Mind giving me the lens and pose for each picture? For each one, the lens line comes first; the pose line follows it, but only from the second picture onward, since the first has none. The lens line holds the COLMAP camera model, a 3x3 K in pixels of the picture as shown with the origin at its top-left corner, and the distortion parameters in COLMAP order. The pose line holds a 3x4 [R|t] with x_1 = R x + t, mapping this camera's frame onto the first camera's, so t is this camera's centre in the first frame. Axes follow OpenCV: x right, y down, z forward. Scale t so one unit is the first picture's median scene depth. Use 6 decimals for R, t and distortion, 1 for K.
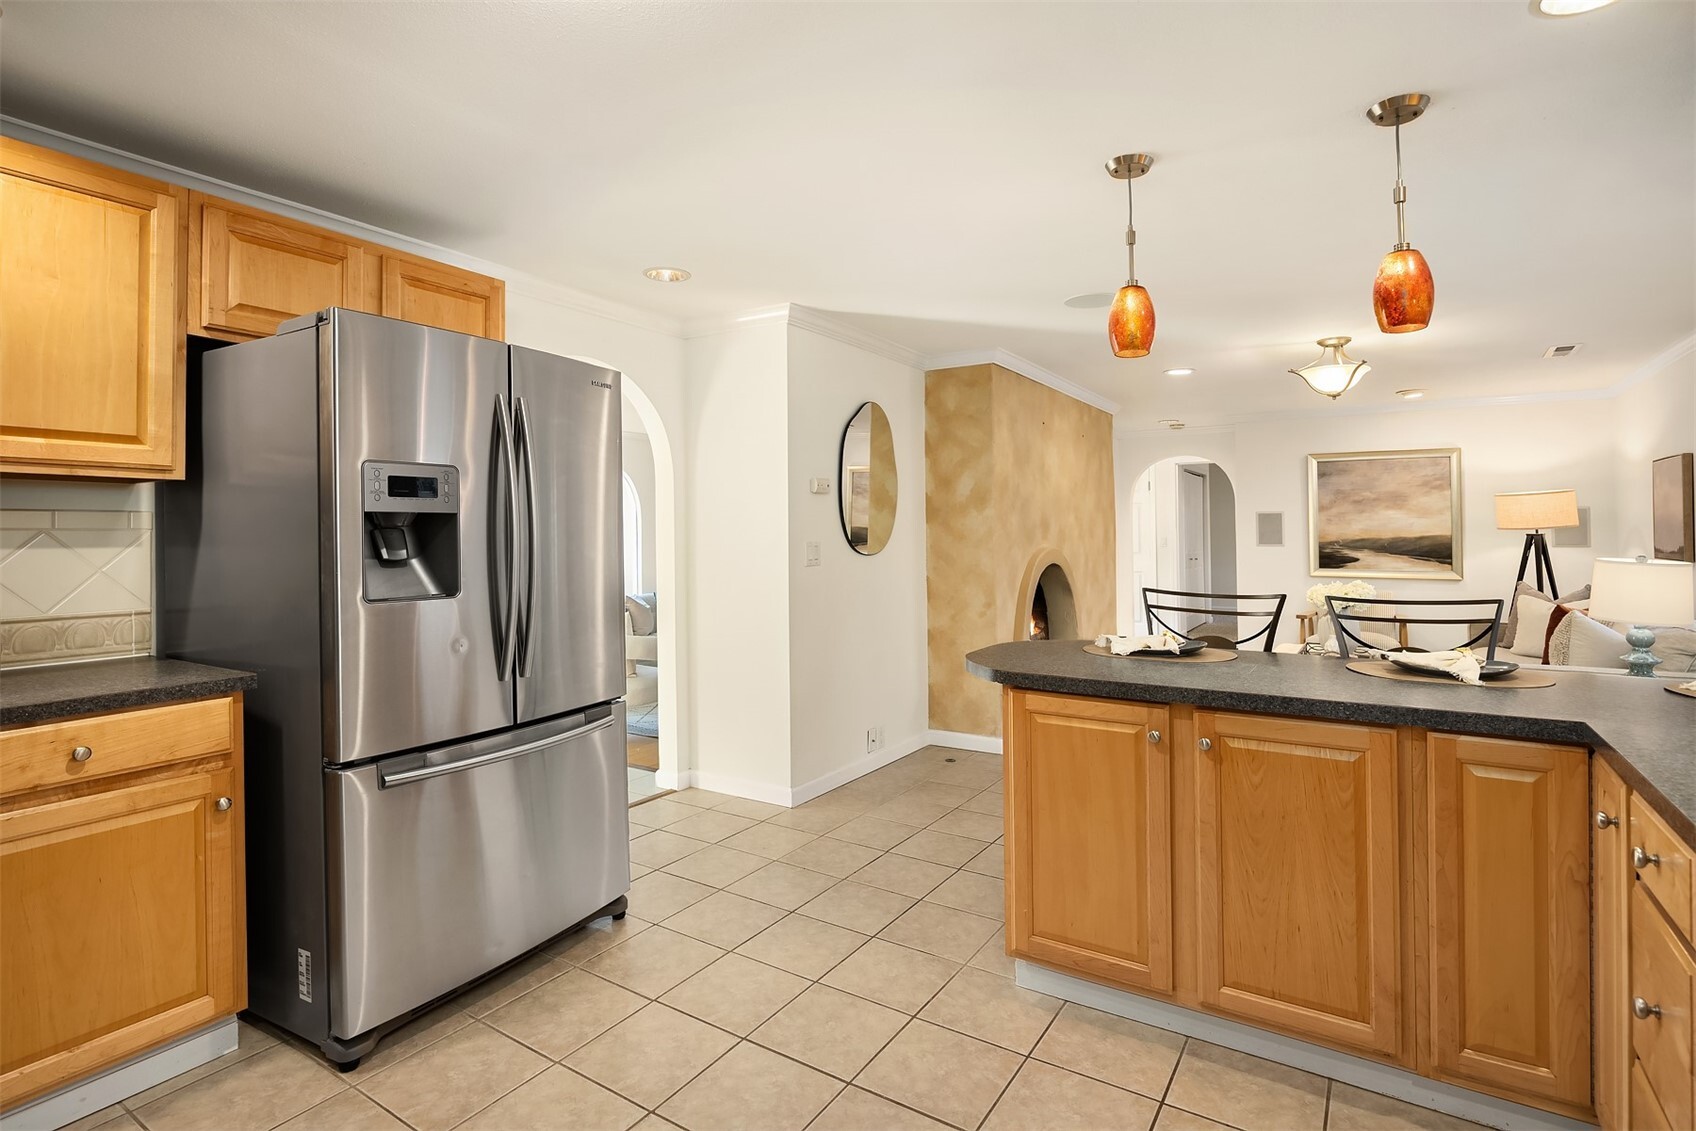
lens RADIAL K [[829.2, 0, 822.8], [0, 829.2, 520.7], [0, 0, 1]] dist [-0.010740, -0.000023]
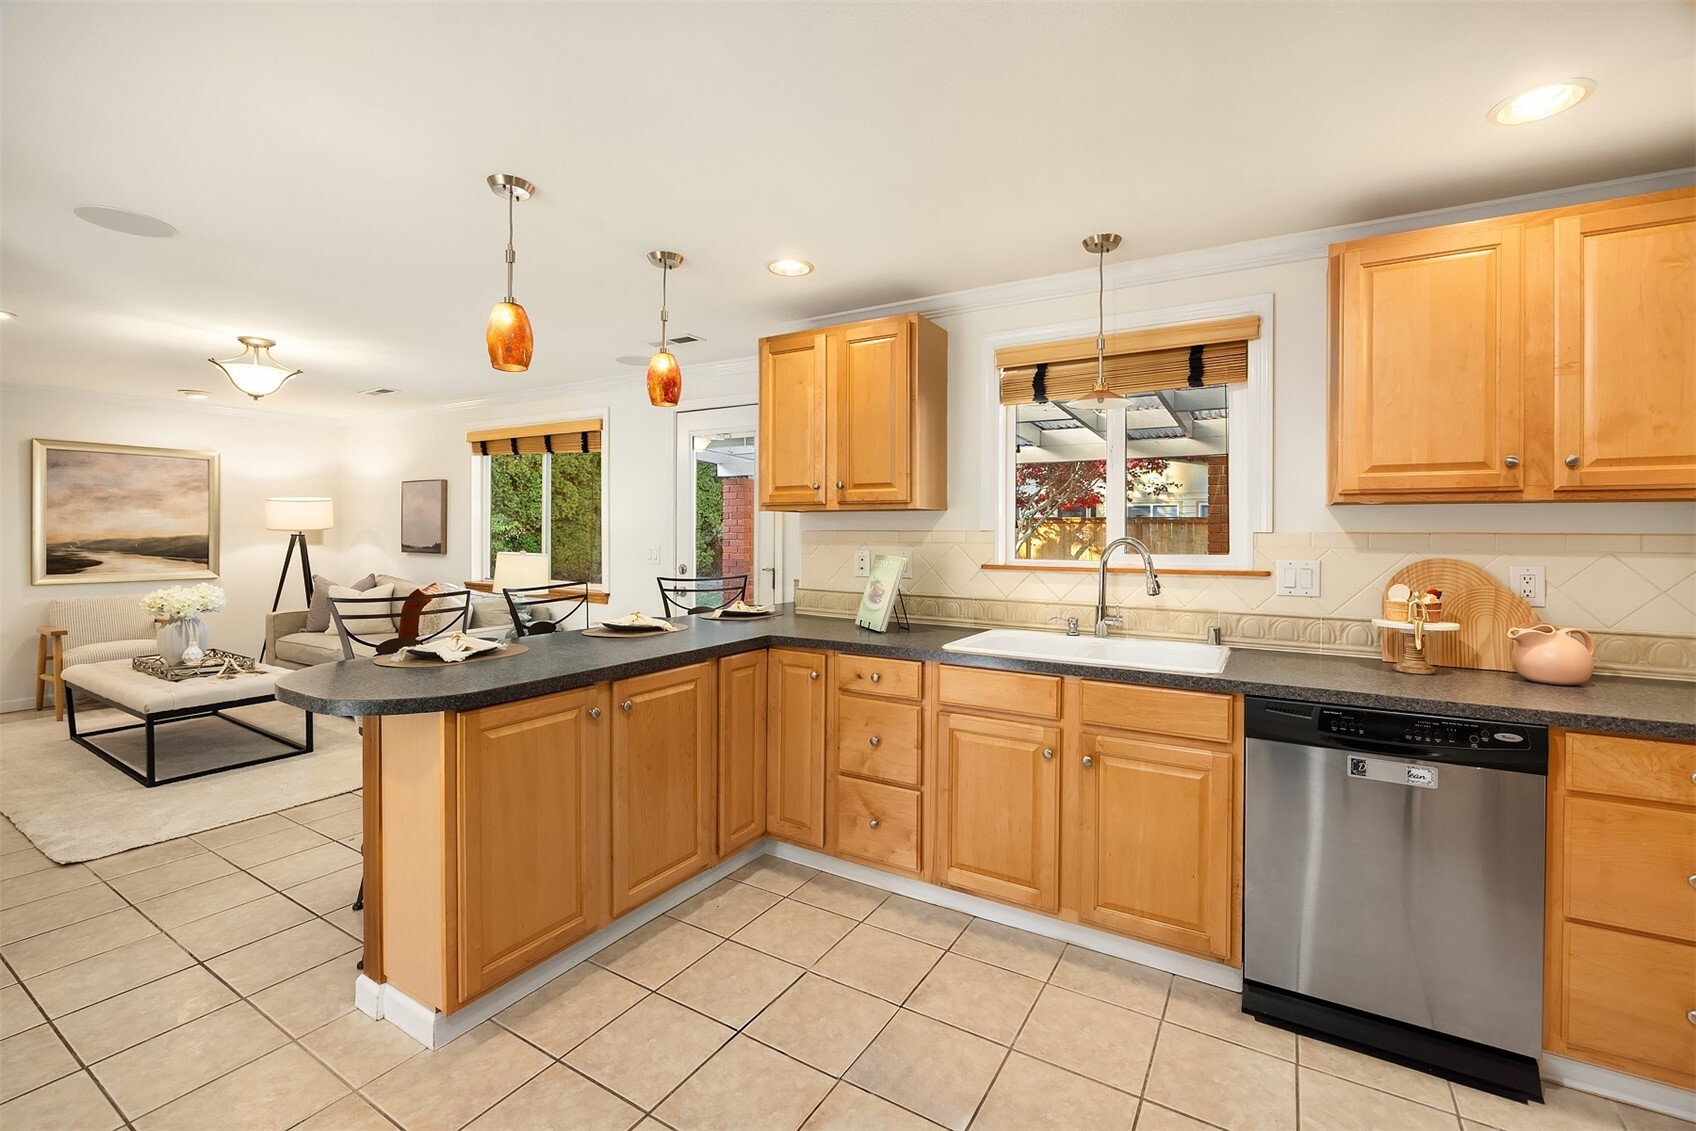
lens RADIAL K [[718.3, 0, 889.4], [0, 718.3, 541.3], [0, 0, 1]] dist [-0.010871, -0.000096]
pose [[-0.064485, -0.011632, 0.997851, -0.278724], [-0.019063, 0.999764, 0.010423, -0.000990], [-0.997737, -0.018350, -0.064692, 0.288826]]
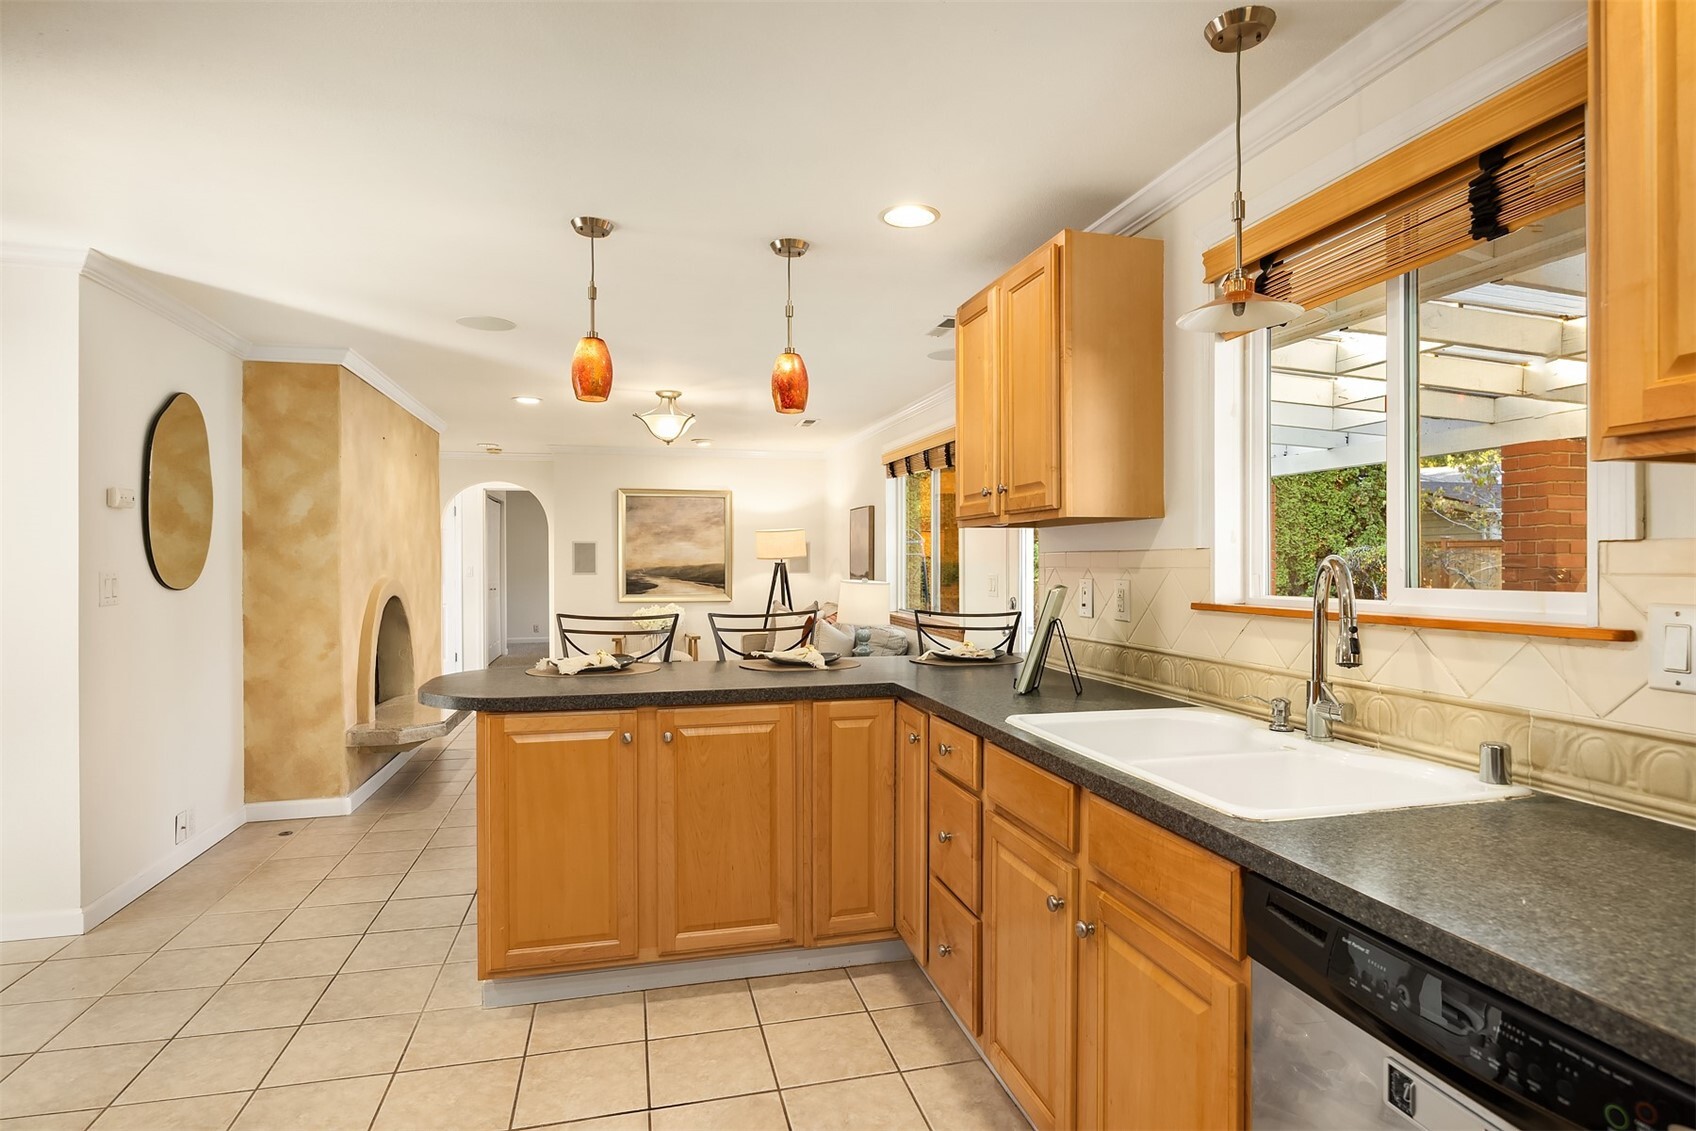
lens RADIAL K [[916.6, 0, 848.0], [0, 916.6, 565.5], [0, 0, 1]] dist [-0.001539, -0.000307]
pose [[0.671773, -0.002623, 0.740753, -0.148638], [-0.011265, 0.999842, 0.013756, -0.000273], [-0.740672, -0.017586, 0.671637, -0.037033]]
